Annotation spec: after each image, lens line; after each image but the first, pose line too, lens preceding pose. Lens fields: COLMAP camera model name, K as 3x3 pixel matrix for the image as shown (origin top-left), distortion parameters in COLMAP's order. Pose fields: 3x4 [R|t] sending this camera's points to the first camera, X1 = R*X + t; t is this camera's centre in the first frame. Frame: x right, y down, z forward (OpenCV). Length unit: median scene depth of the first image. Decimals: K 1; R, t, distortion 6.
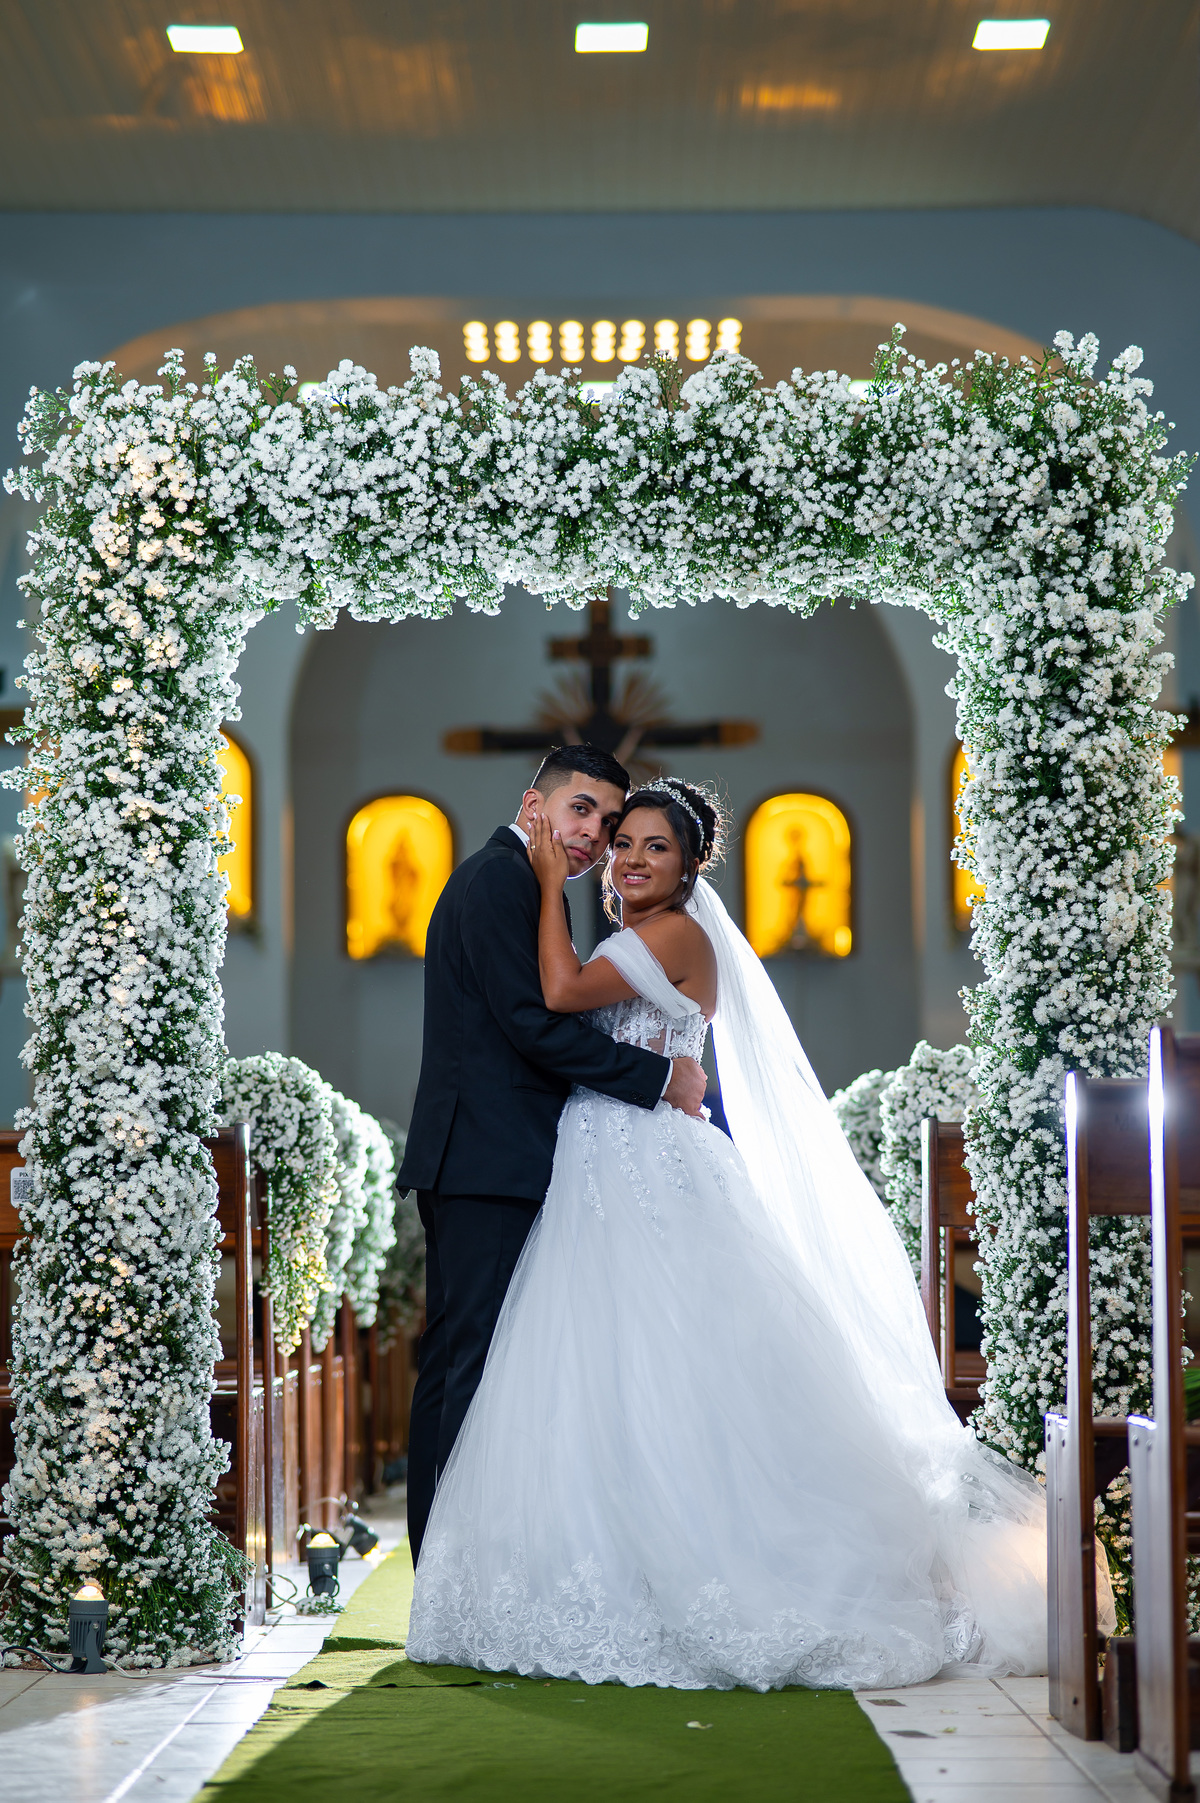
lens RADIAL K [[4392.4, 0, 611.8], [0, 4392.4, 940.6], [0, 0, 1]] dist [0.408154, -0.638529]
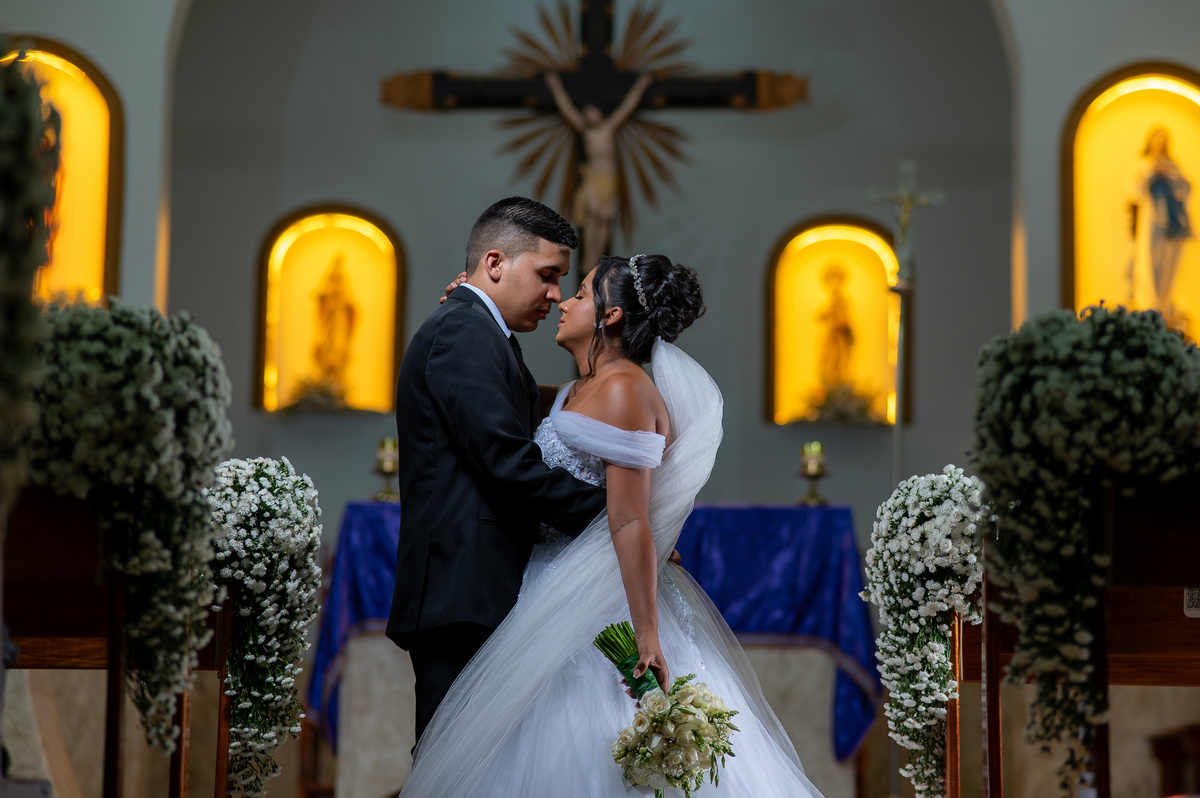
lens RADIAL K [[3089.2, 0, 668.1], [0, 3089.2, 382.2], [0, 0, 1]] dist [0.421091, -0.738280]
pose [[0.999189, 0.031712, 0.024813, -0.004033], [-0.028880, 0.993821, -0.107167, 0.155285], [-0.028058, 0.106364, 0.993931, 1.248652]]
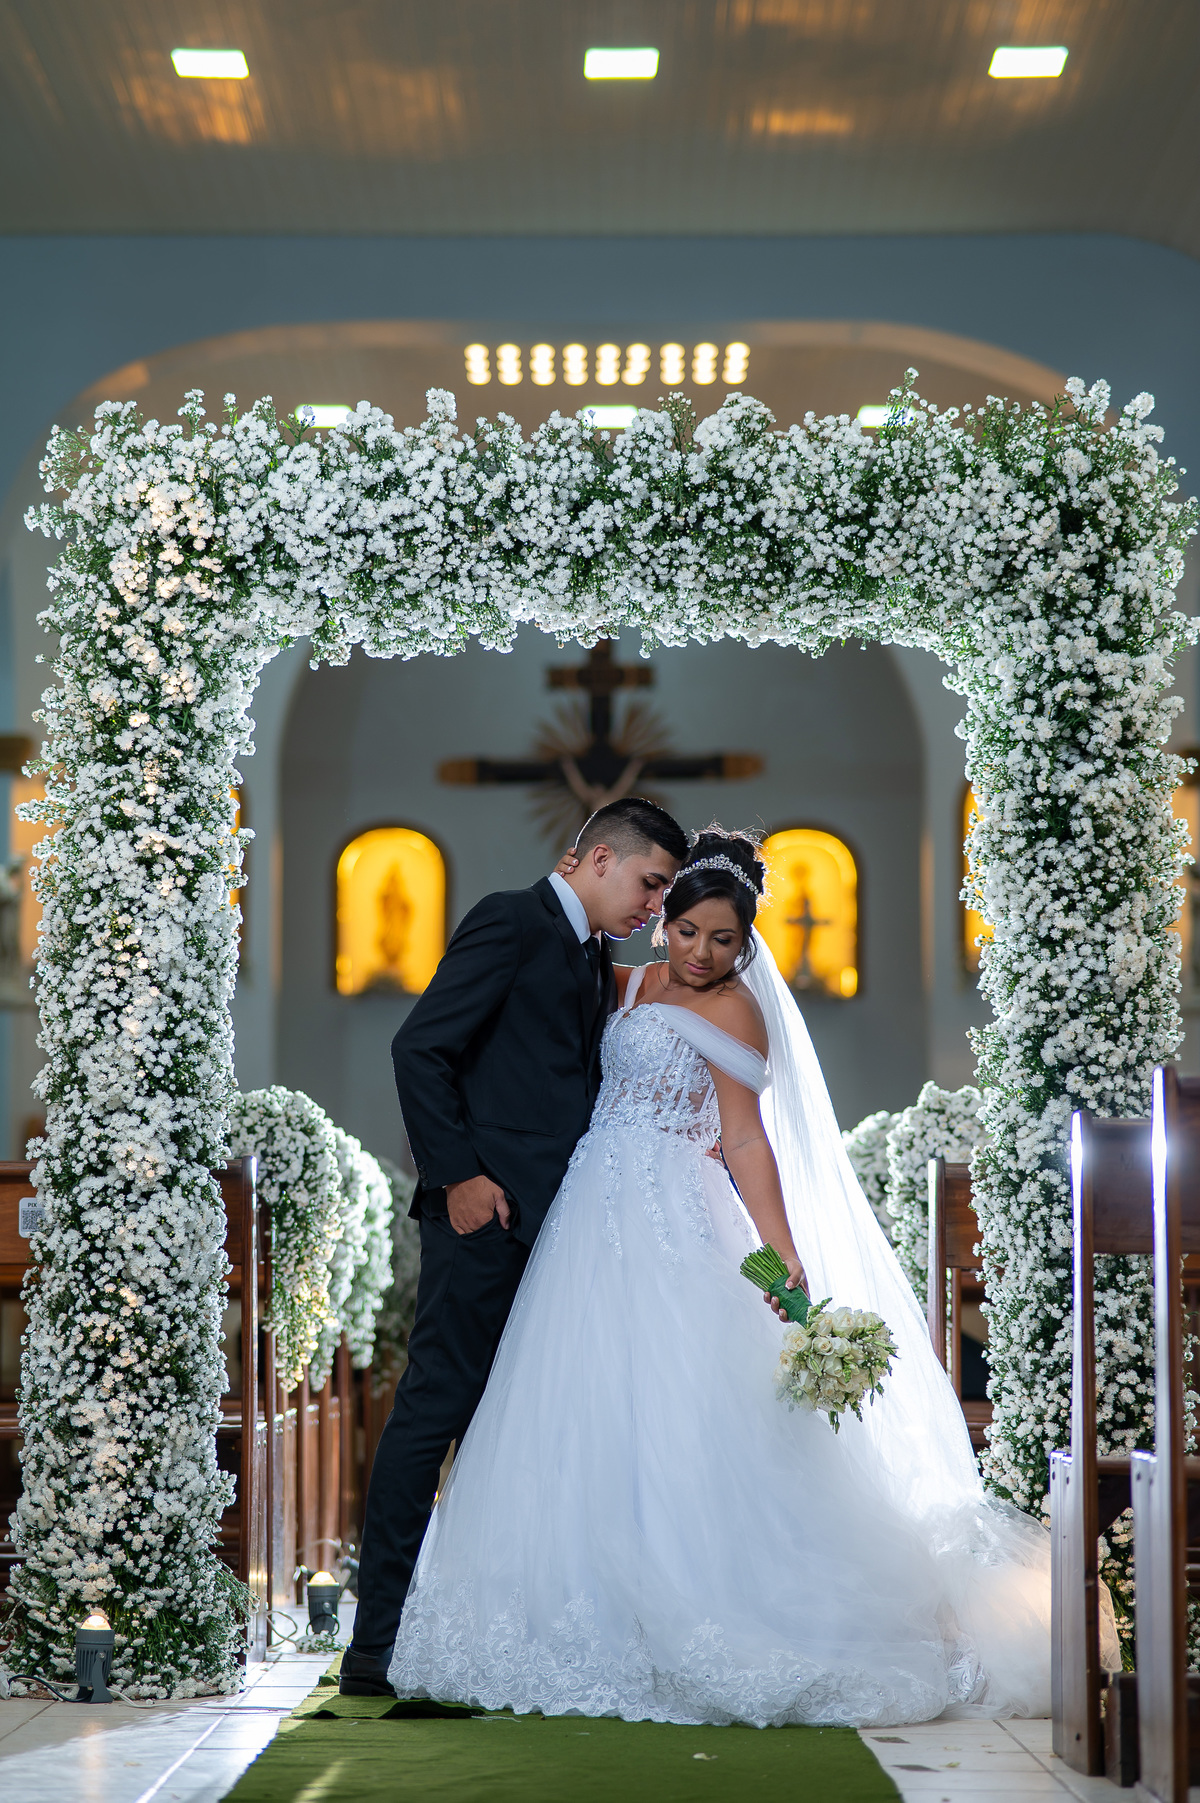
lens RADIAL K [[4641.5, 0, 526.1], [0, 4641.5, 865.3], [0, 0, 1]] dist [0.421091, -0.738280]
pose [[0.999818, 0.009423, -0.016601, -0.004174], [-0.009827, 0.999653, -0.024424, 0.000675], [0.016365, 0.024583, 0.999564, -0.062952]]
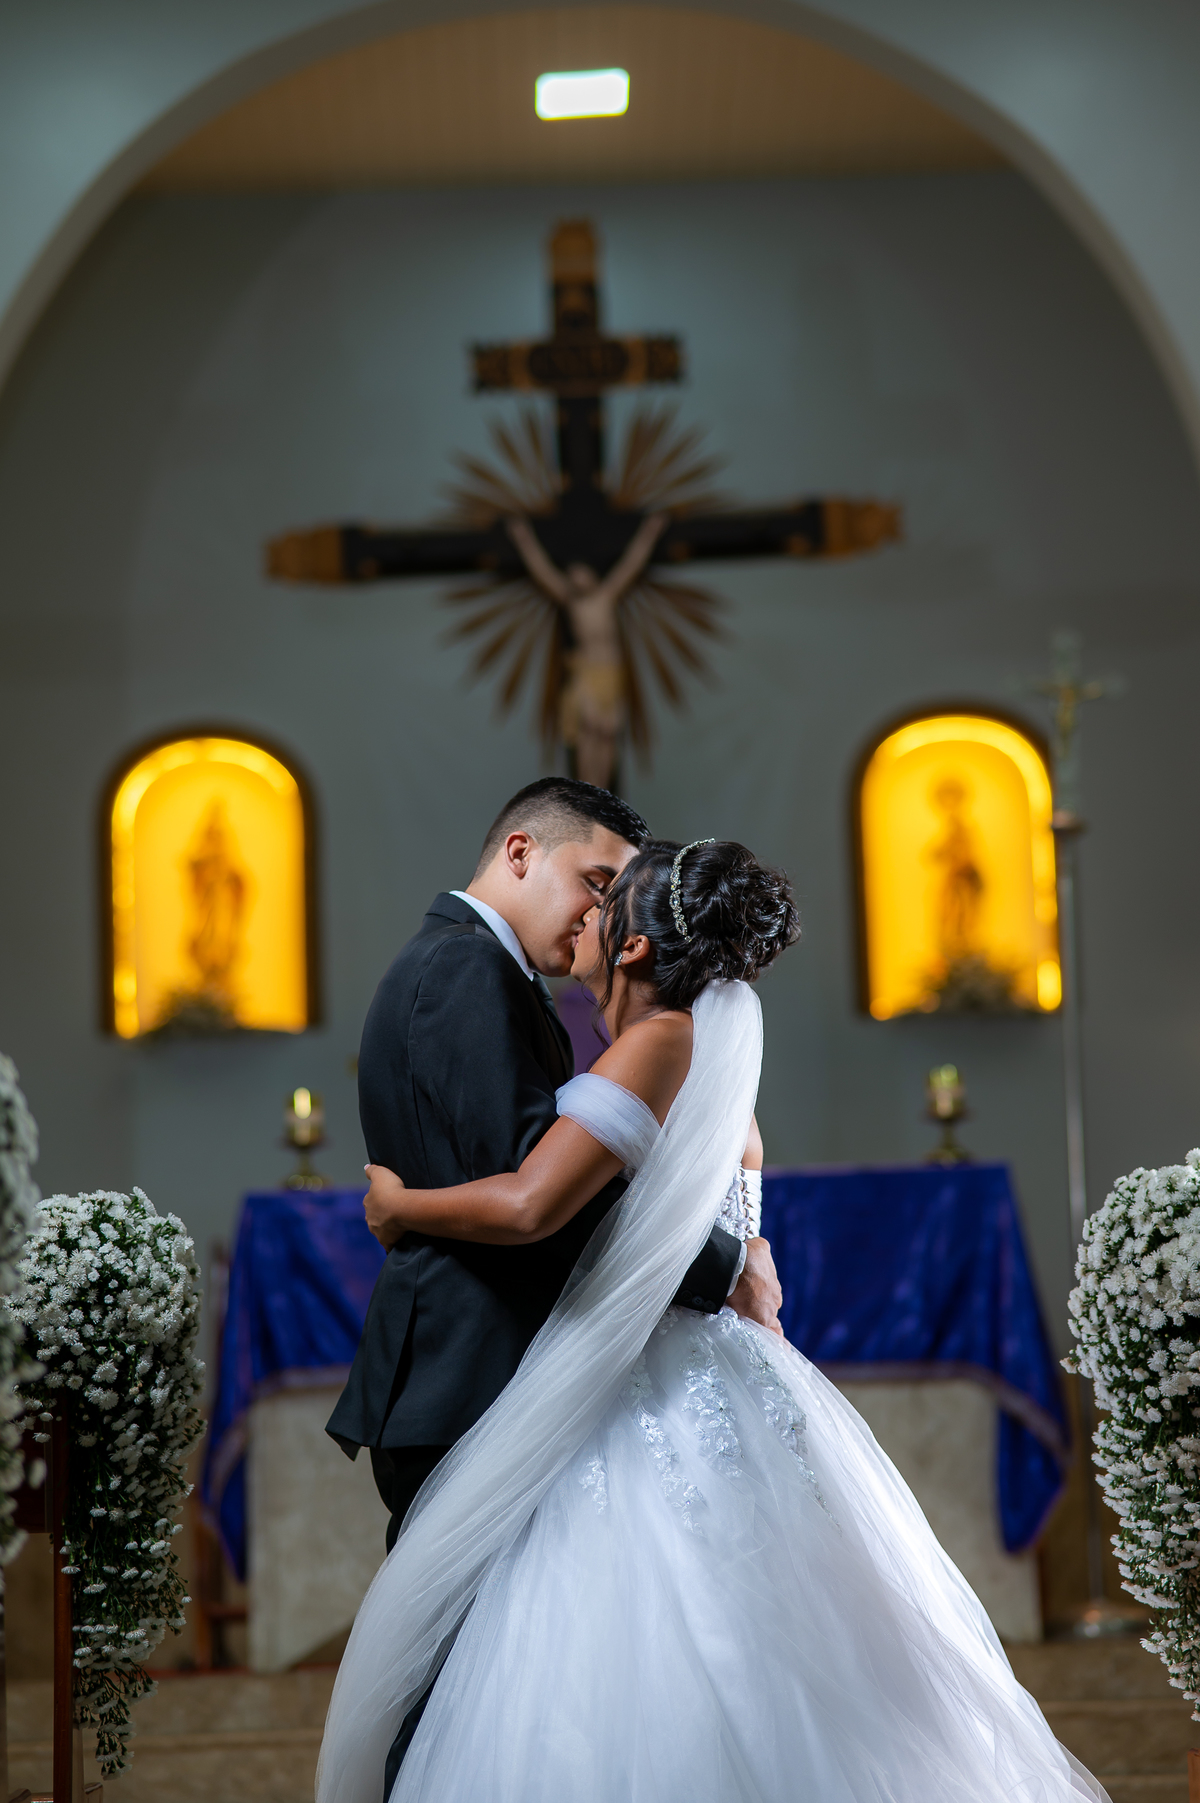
lens RADIAL K [[4392.4, 0, 611.8], [0, 4392.4, 940.6], [0, 0, 1]] dist [0.408154, -0.638529]
pose [[0.999789, -0.019774, 0.005489, -0.007277], [0.020234, 0.994498, -0.102780, 0.133578], [-0.003427, 0.102869, 0.994689, 1.310731]]
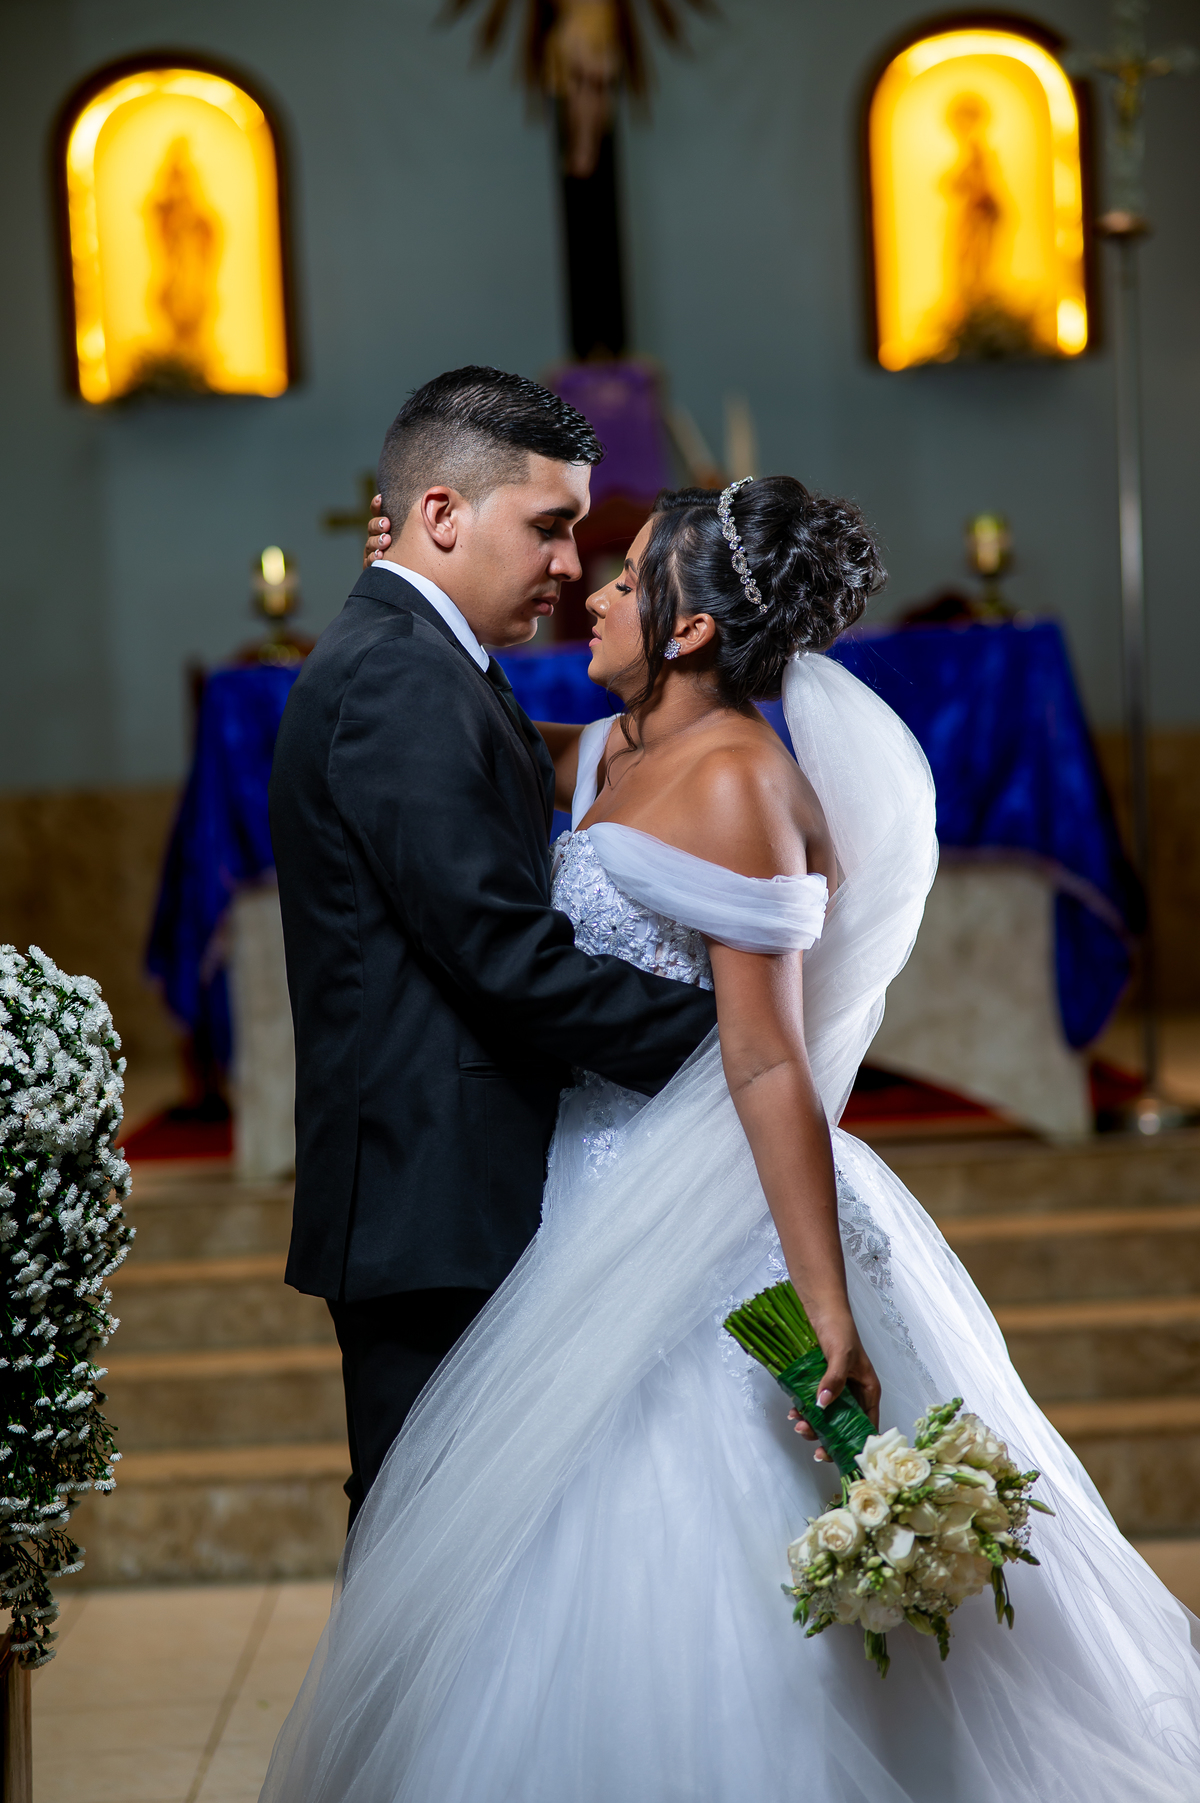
lens RADIAL K [[4092.3, 0, 290.8], [0, 4092.3, 901.6], [0, 0, 1]] dist [0.025000, 0.437690]
pose [[0.997214, -0.027620, -0.069298, -0.012542], [0.032857, 0.996596, 0.075604, 0.074398], [0.066974, -0.077670, 0.994727, 1.475137]]
